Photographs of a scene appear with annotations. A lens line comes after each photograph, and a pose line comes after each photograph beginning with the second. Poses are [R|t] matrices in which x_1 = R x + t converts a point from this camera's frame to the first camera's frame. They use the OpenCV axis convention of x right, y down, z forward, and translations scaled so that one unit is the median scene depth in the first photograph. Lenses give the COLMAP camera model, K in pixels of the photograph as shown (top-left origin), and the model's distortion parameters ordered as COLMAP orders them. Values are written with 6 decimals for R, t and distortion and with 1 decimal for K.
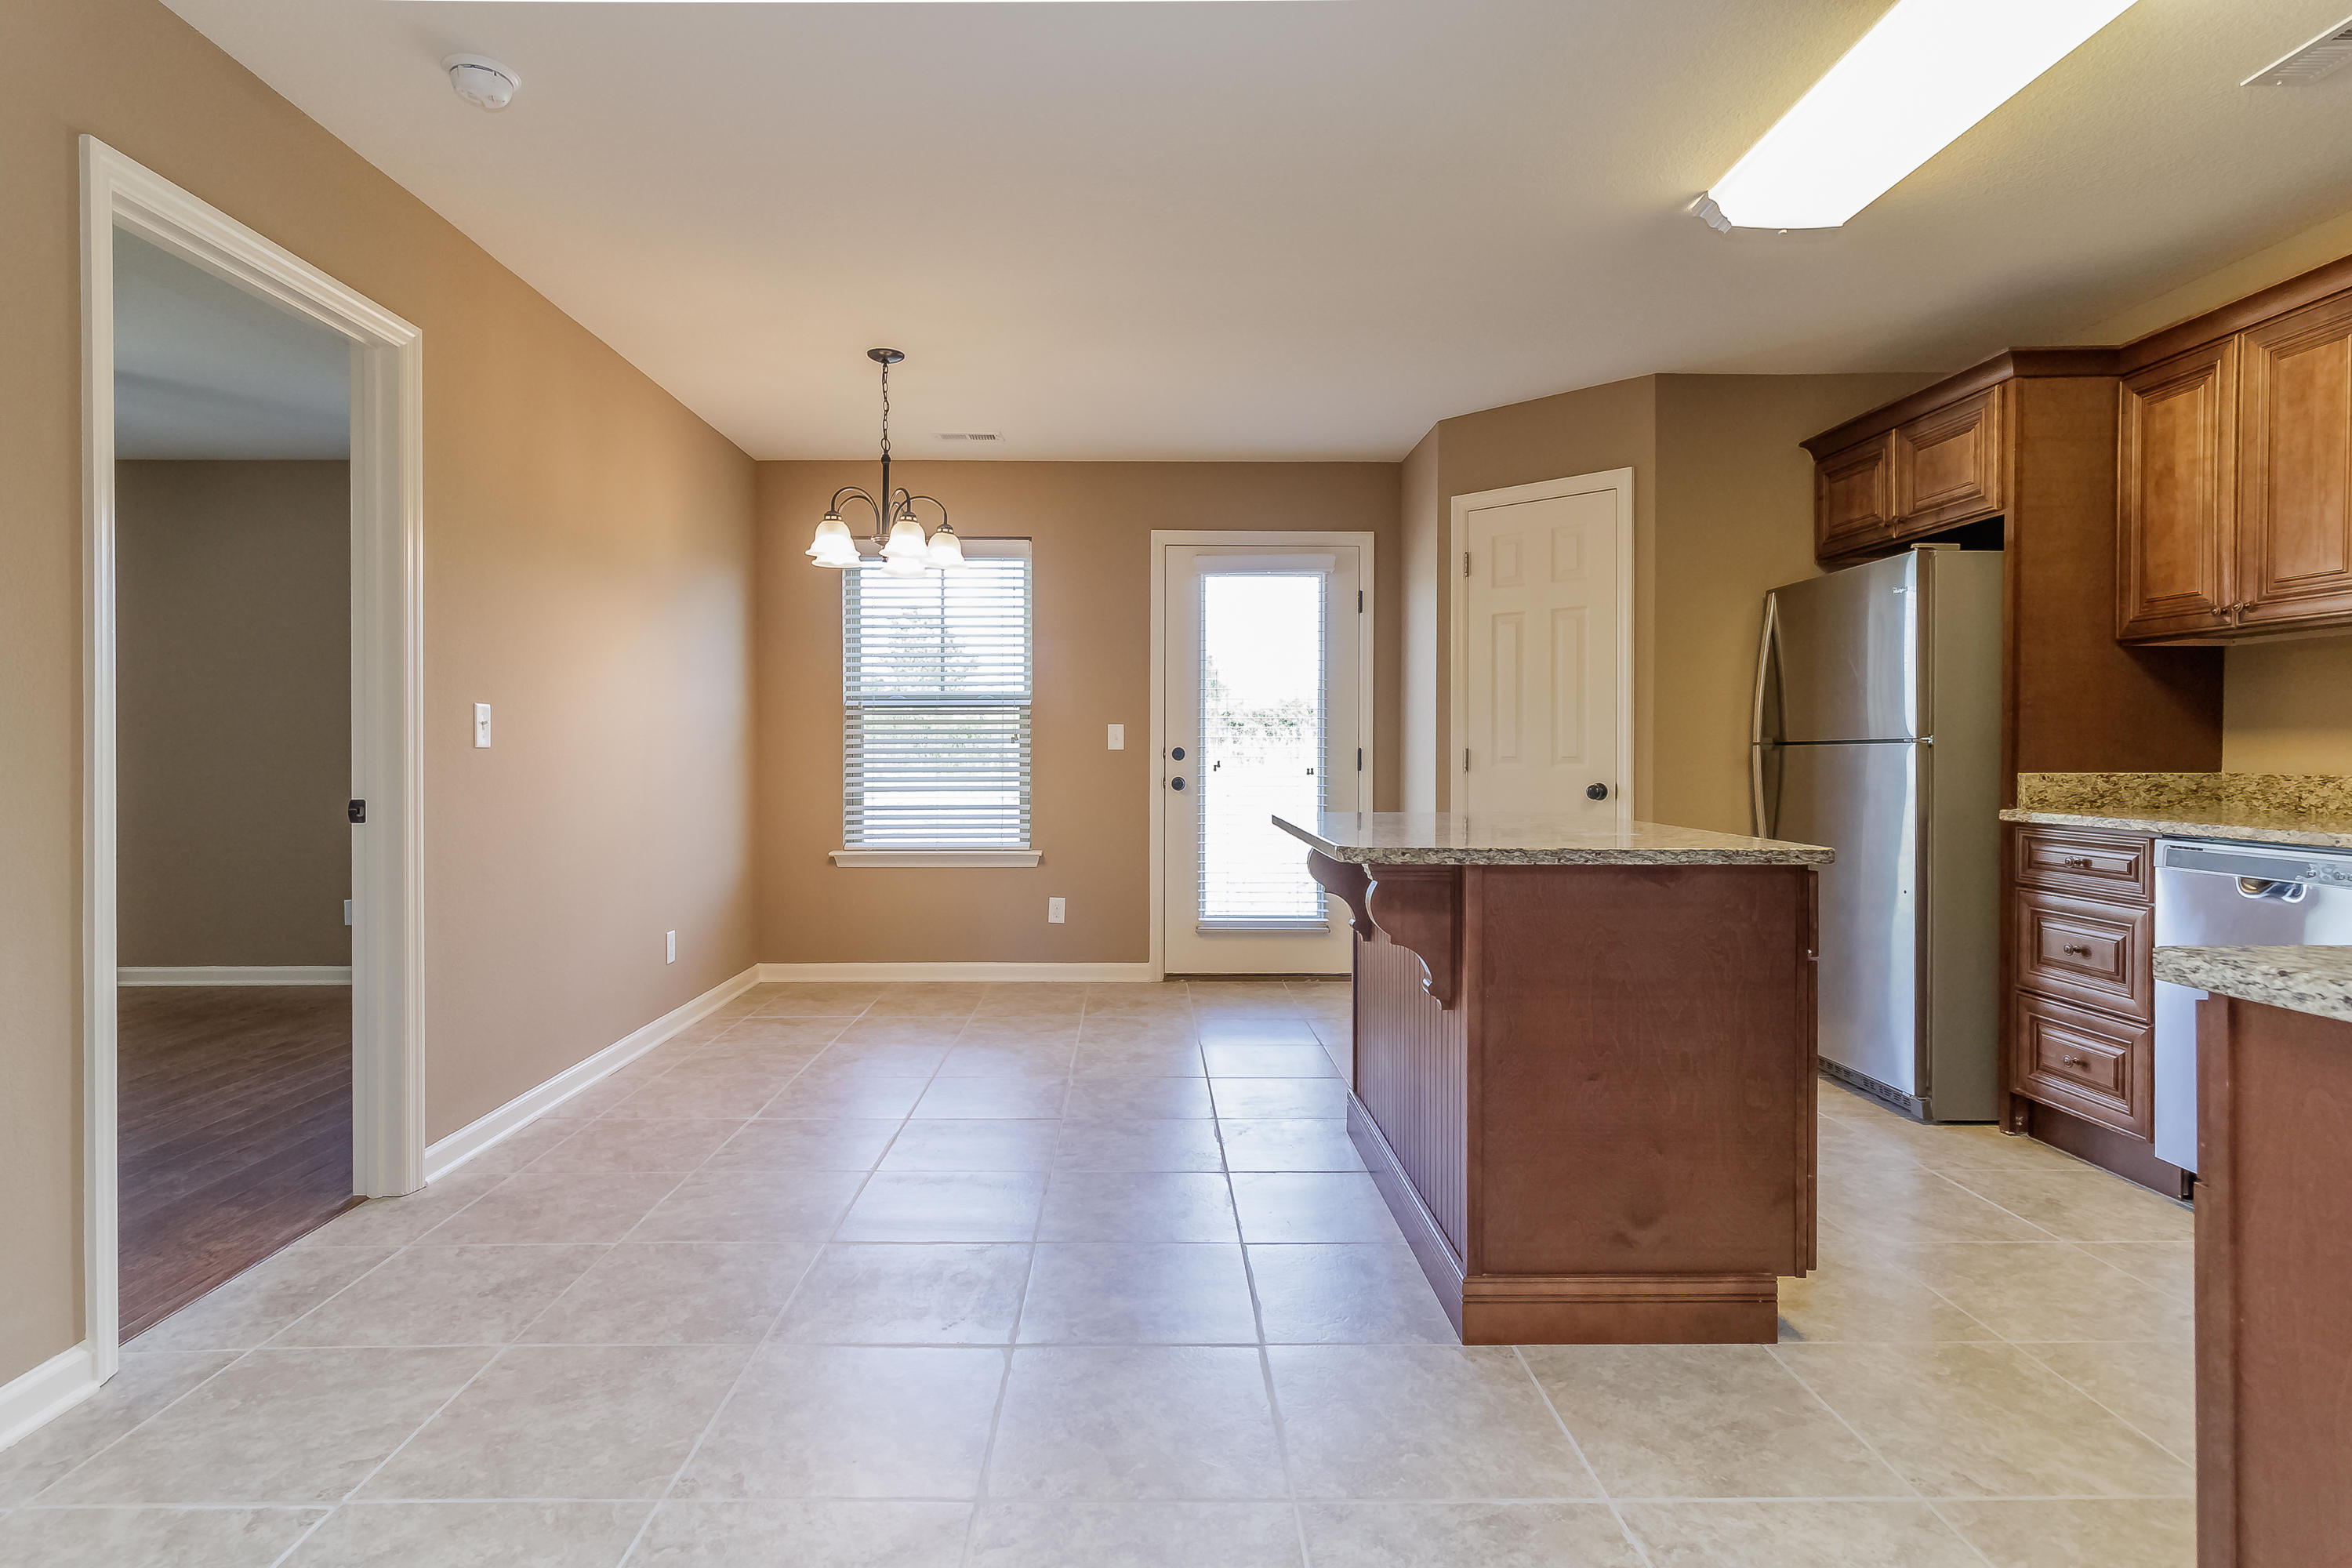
lens RADIAL K [[1211.5, 0, 1137.4], [0, 1211.5, 757.5], [0, 0, 1]] dist [0.002796, 0.000473]
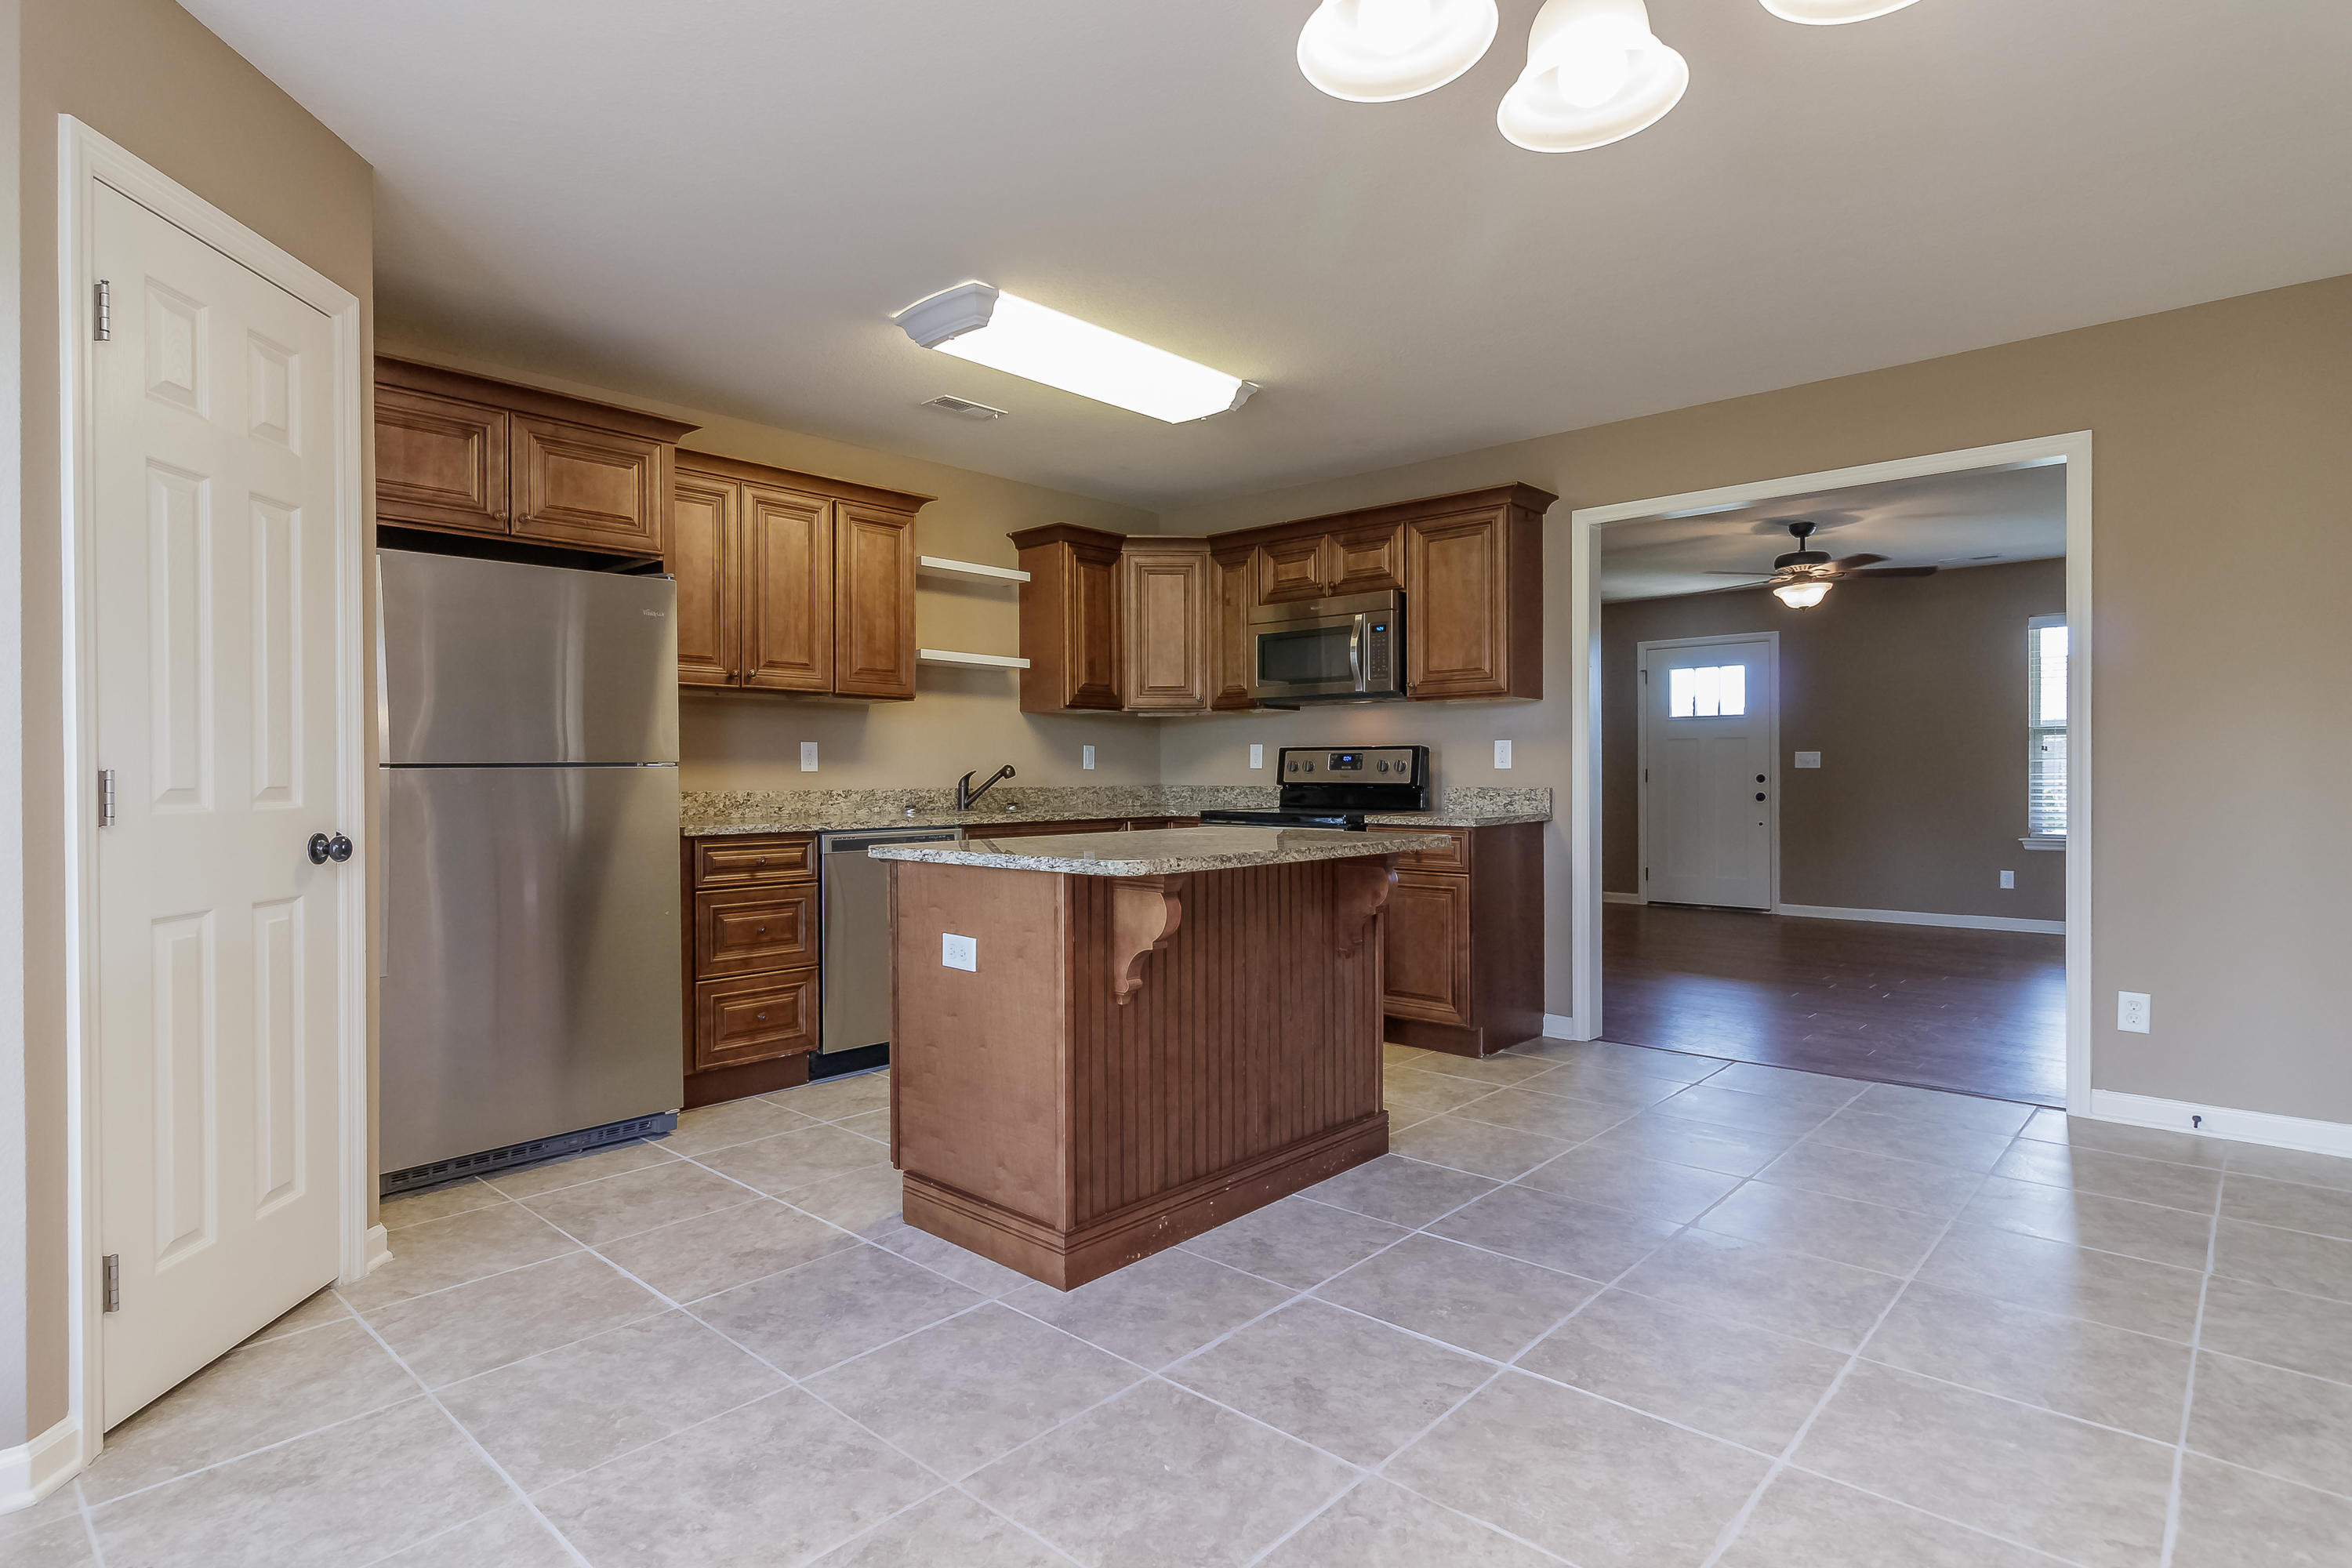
lens RADIAL K [[1211.5, 0, 1166.9], [0, 1211.5, 770.0], [0, 0, 1]] dist [0.002796, 0.000473]
pose [[-0.739236, 0.006334, 0.673416, -0.374212], [0.009465, 0.999955, 0.000984, -0.006480], [-0.673380, 0.007101, -0.739263, 1.533381]]
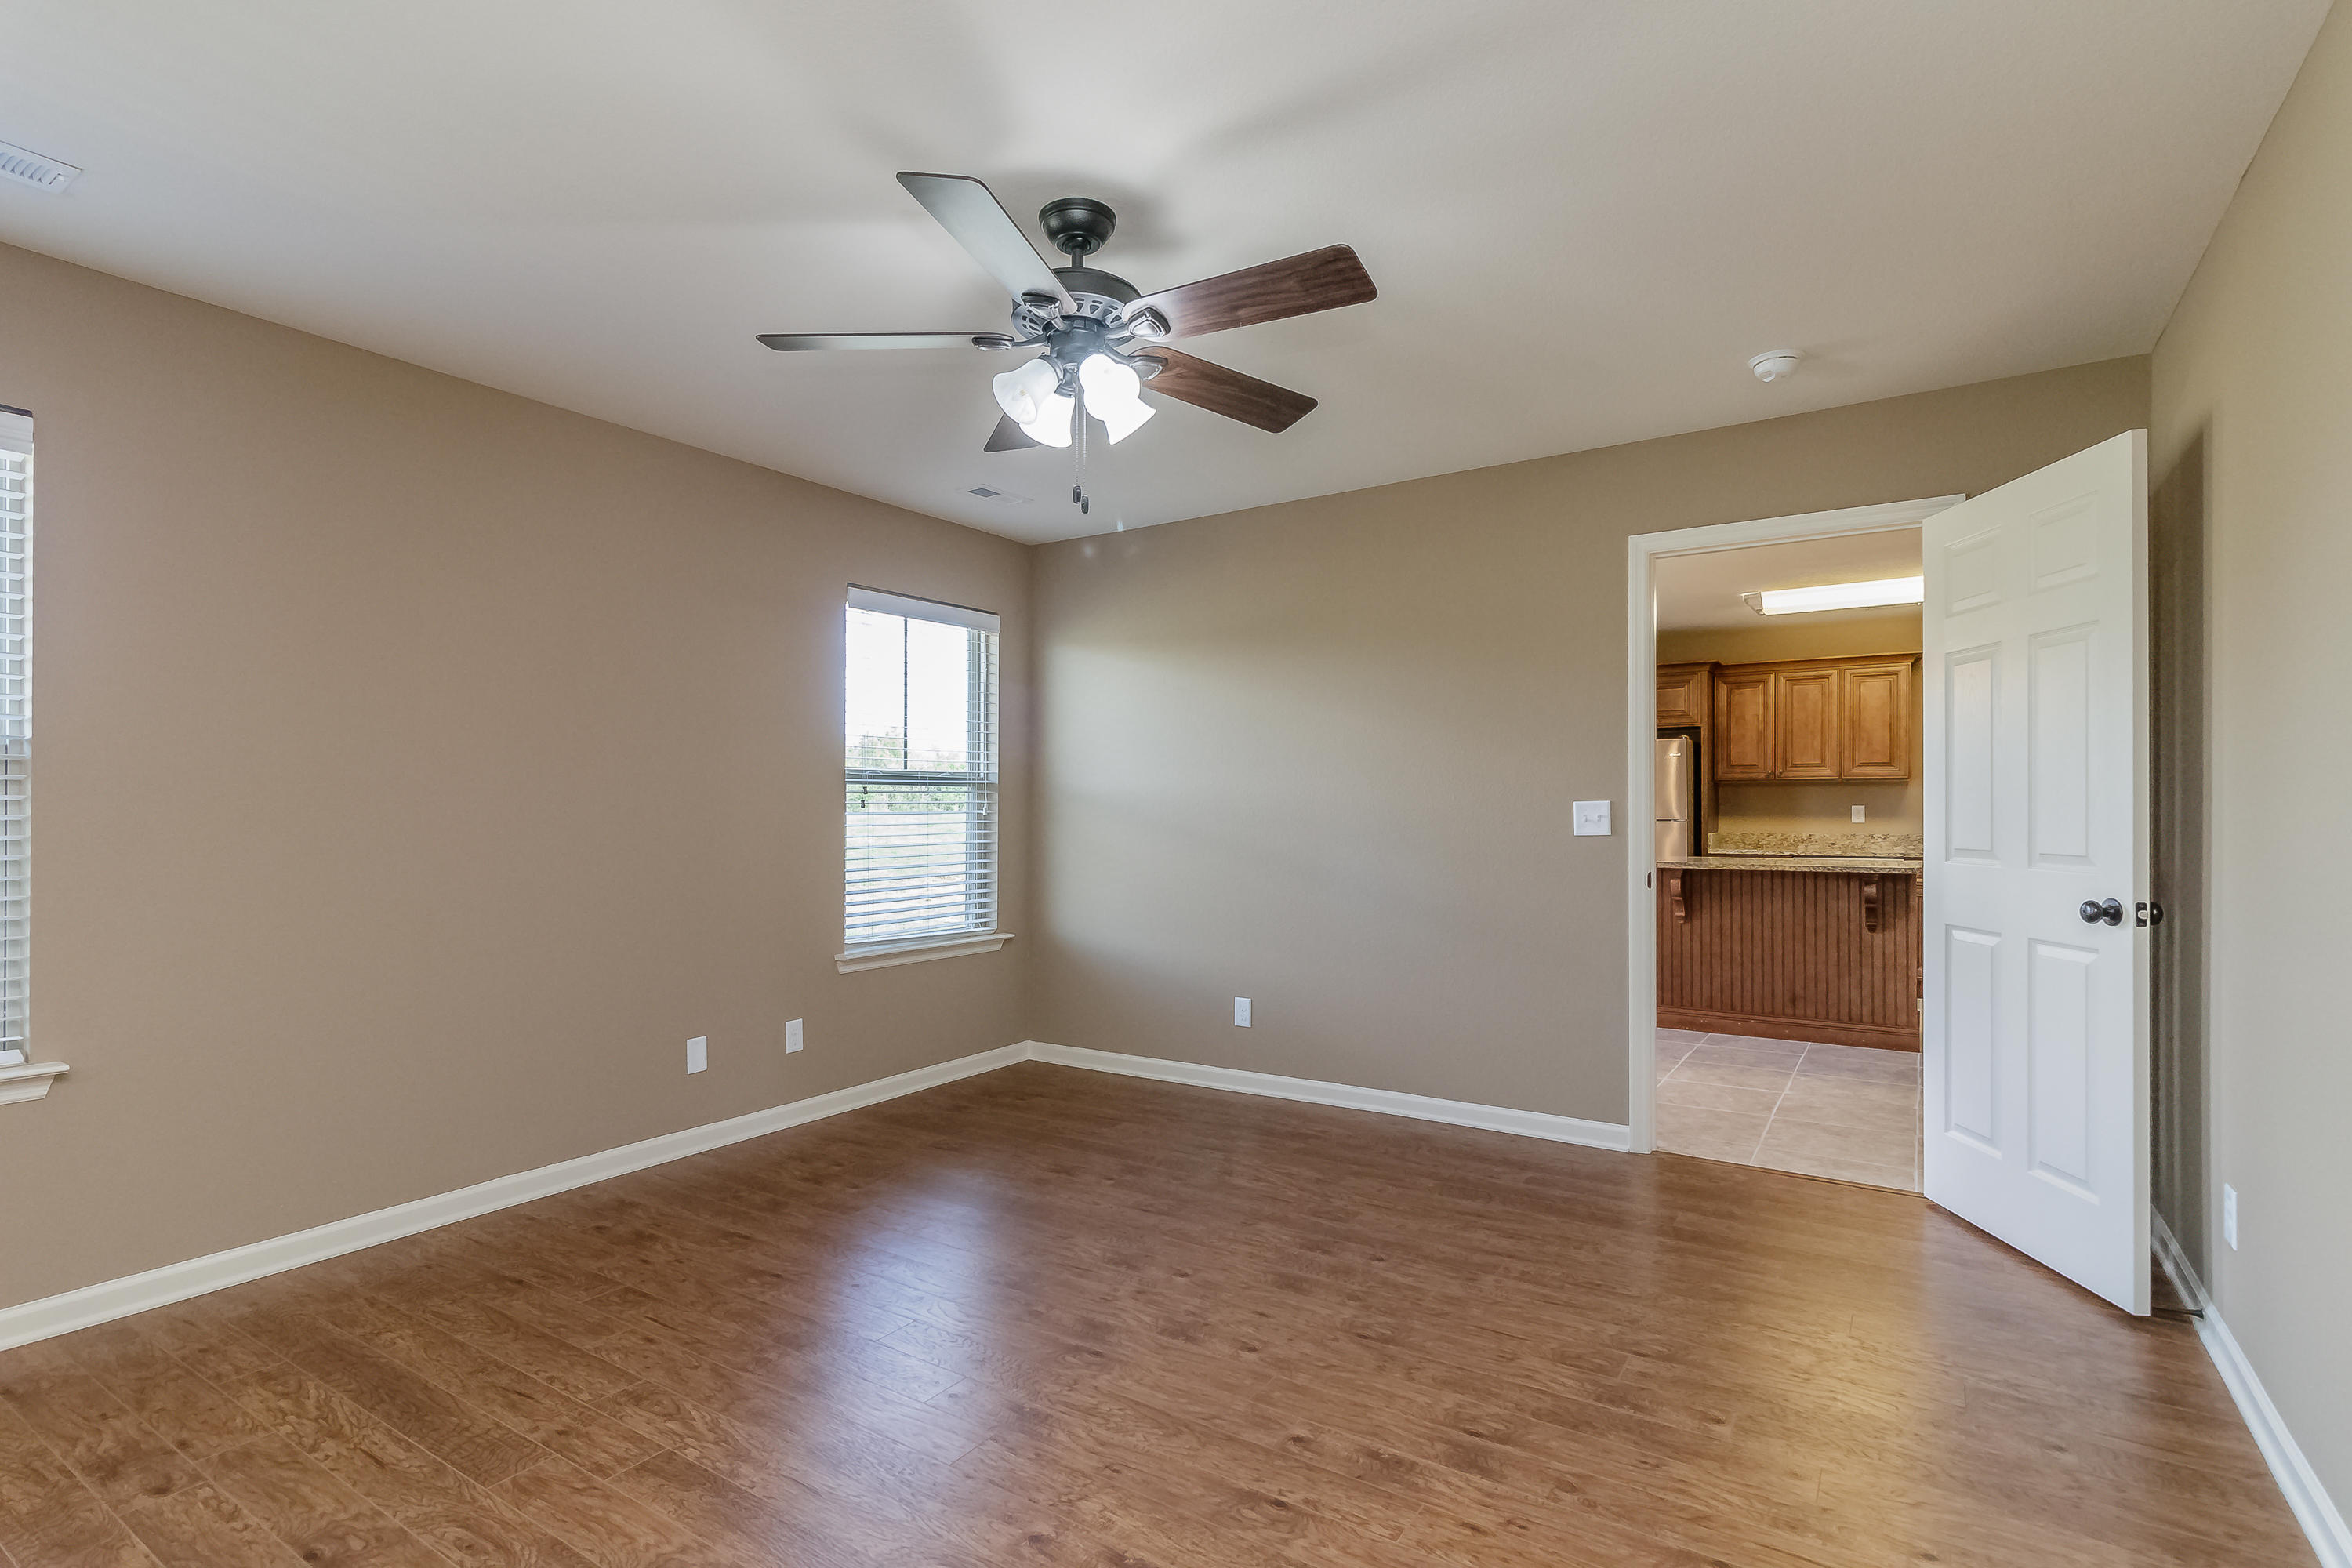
lens RADIAL K [[1140.5, 0, 1142.9], [0, 1140.5, 800.5], [0, 0, 1]] dist [0.000547, 0.002359]
pose [[0.567276, 0.010135, 0.823465, -1.804021], [0.004047, 0.999878, -0.015094, -0.023382], [-0.823518, 0.011895, 0.567166, 0.641041]]
